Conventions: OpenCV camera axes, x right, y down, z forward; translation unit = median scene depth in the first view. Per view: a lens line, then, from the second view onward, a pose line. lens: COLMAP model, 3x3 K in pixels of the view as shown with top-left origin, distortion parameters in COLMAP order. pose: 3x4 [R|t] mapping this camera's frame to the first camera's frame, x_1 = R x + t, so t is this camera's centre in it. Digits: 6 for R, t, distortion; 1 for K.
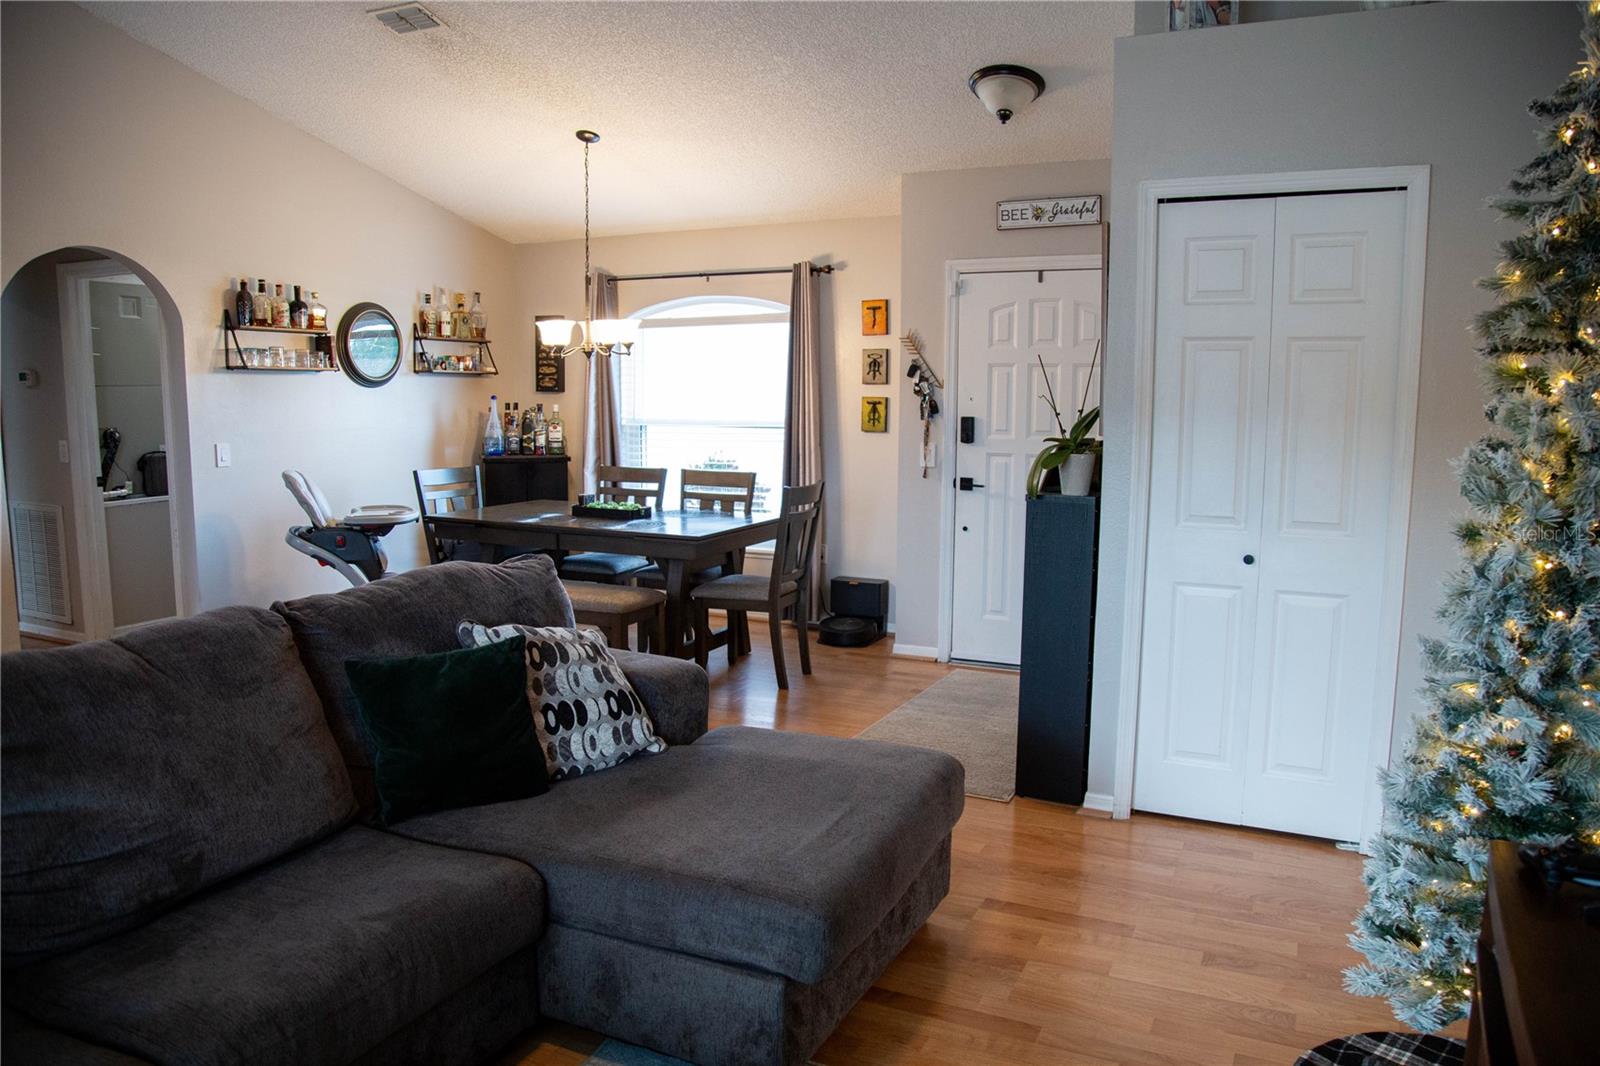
lens RADIAL K [[1149.8, 0, 801.8], [0, 1149.8, 533.9], [0, 0, 1]] dist [-0.125311, 0.076566]
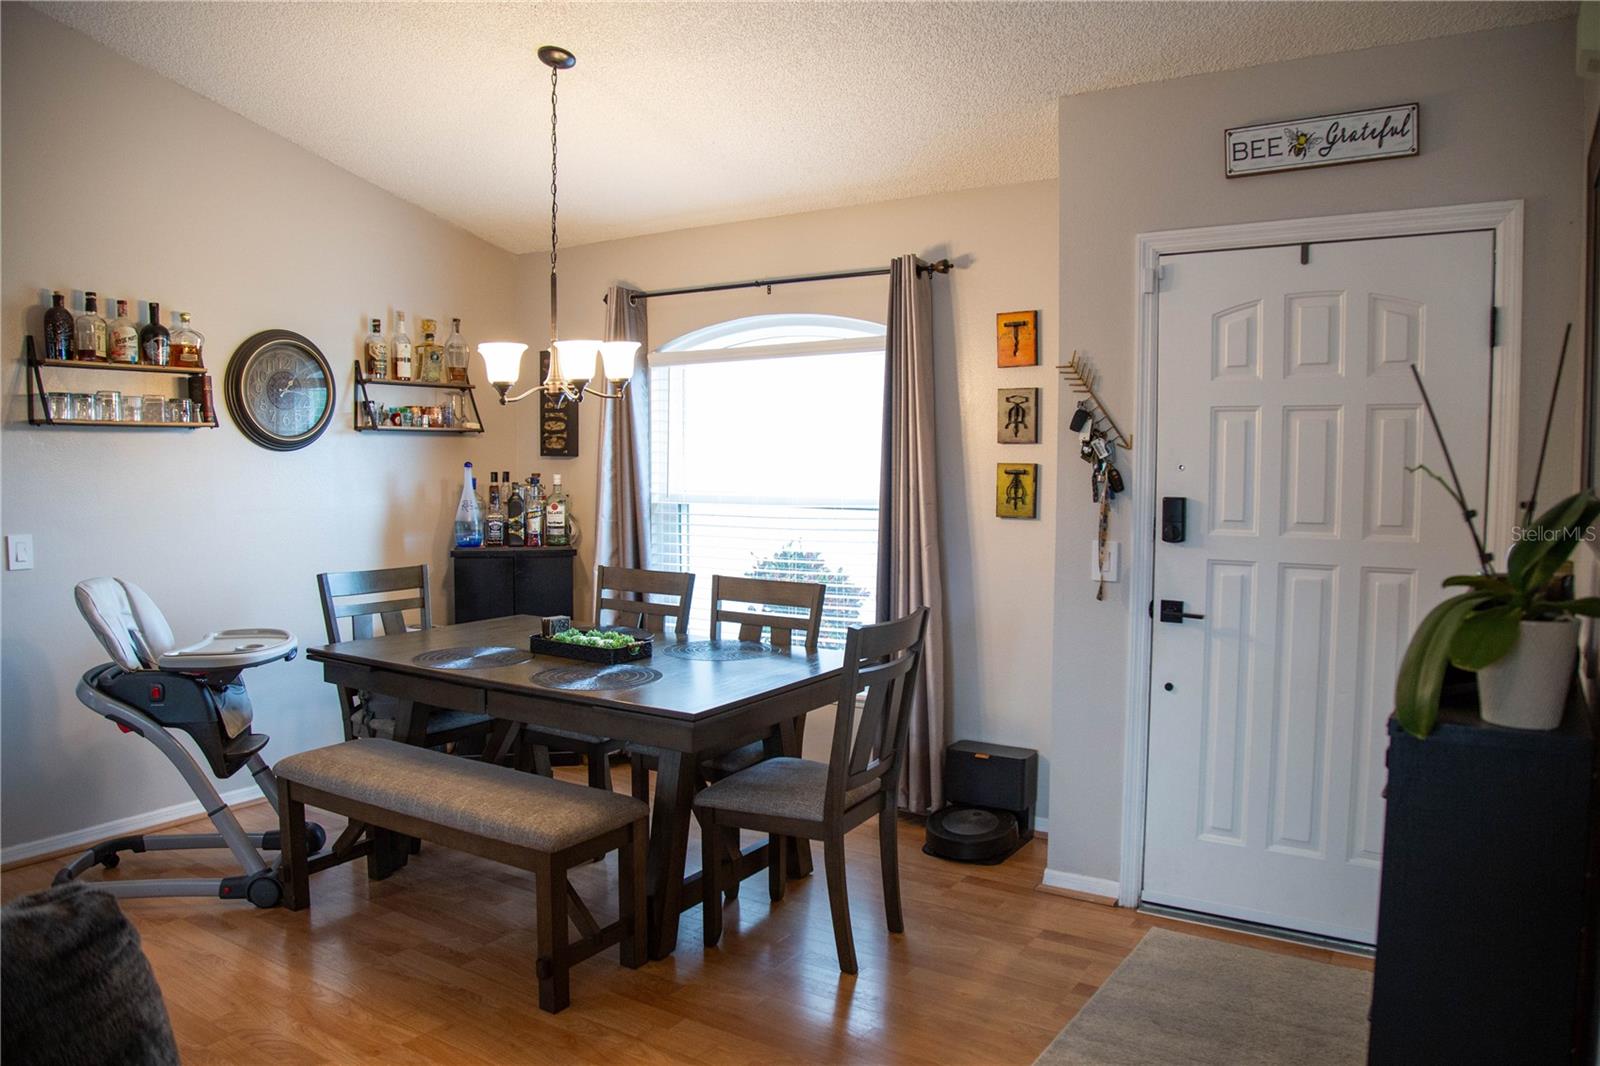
lens RADIAL K [[1149.8, 0, 801.8], [0, 1149.8, 533.9], [0, 0, 1]] dist [-0.125311, 0.076566]
pose [[0.991473, 0.004069, -0.130246, 0.030240], [-0.011041, 0.998541, -0.052849, -0.049117], [0.129841, 0.053836, 0.990072, 0.387069]]
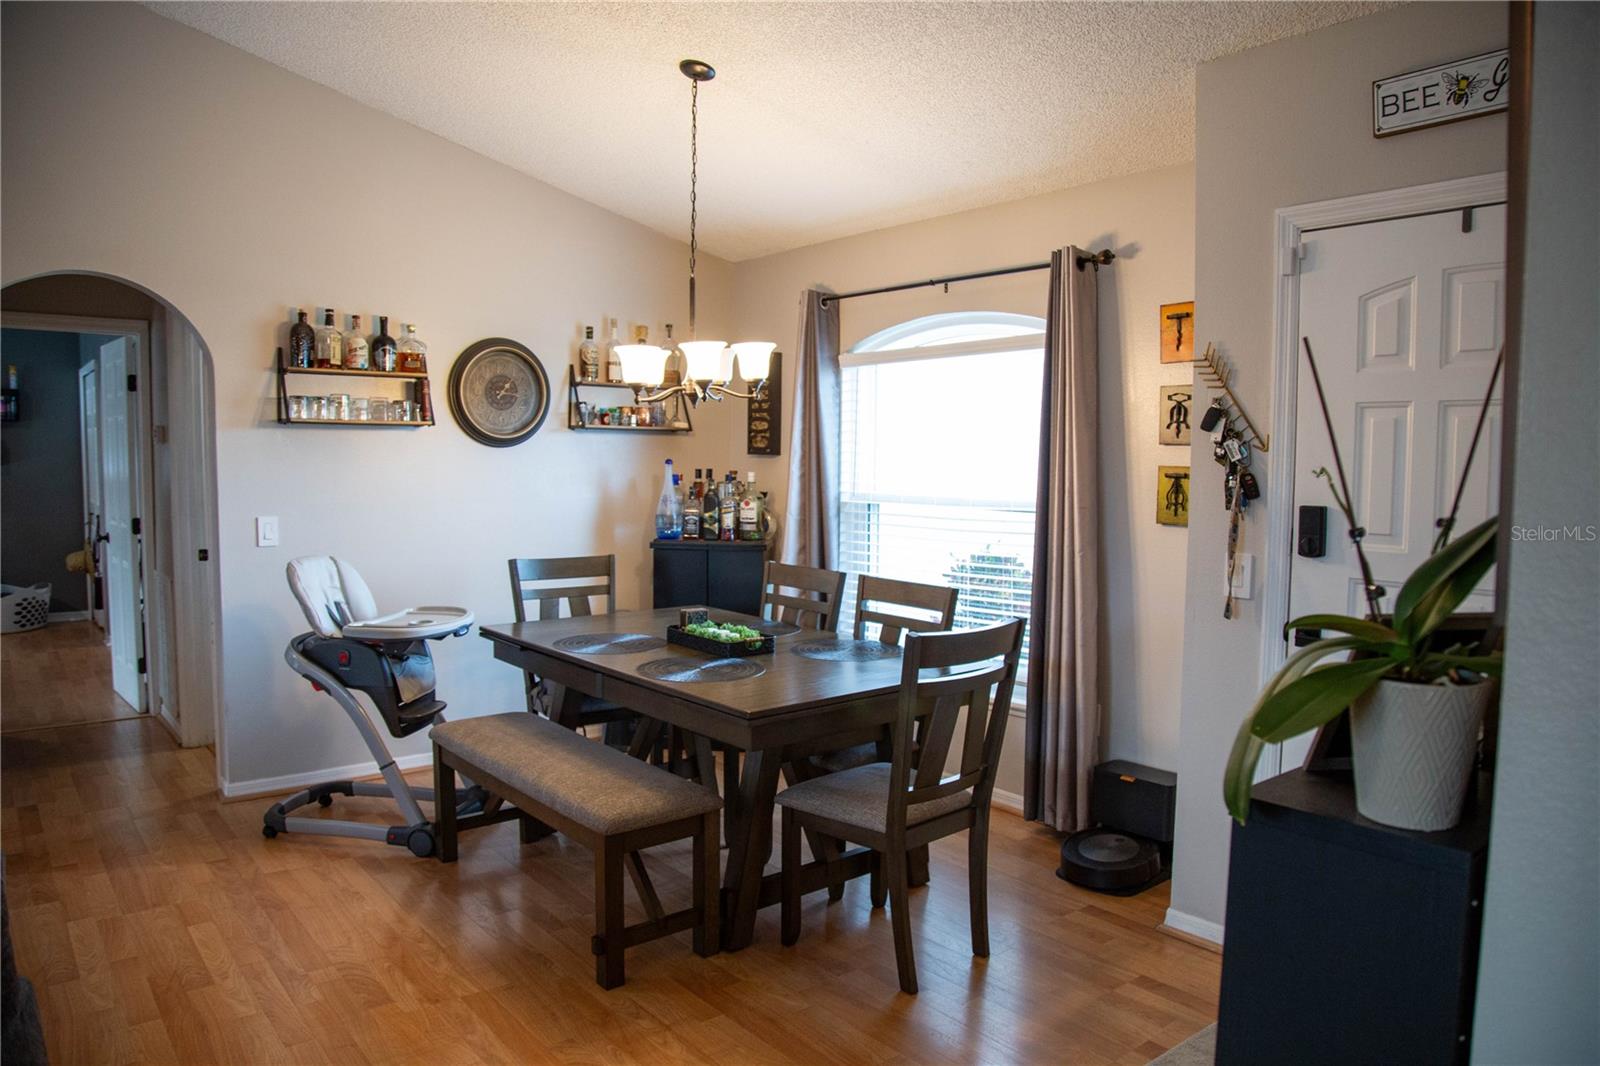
lens RADIAL K [[1105.3, 0, 805.0], [0, 1105.3, 529.2], [0, 0, 1]] dist [-0.118348, 0.065395]
pose [[0.904884, 0.030295, -0.424579, 0.139571], [-0.054510, 0.997499, -0.044999, -0.055664], [0.422154, 0.063863, 0.904272, 0.448282]]
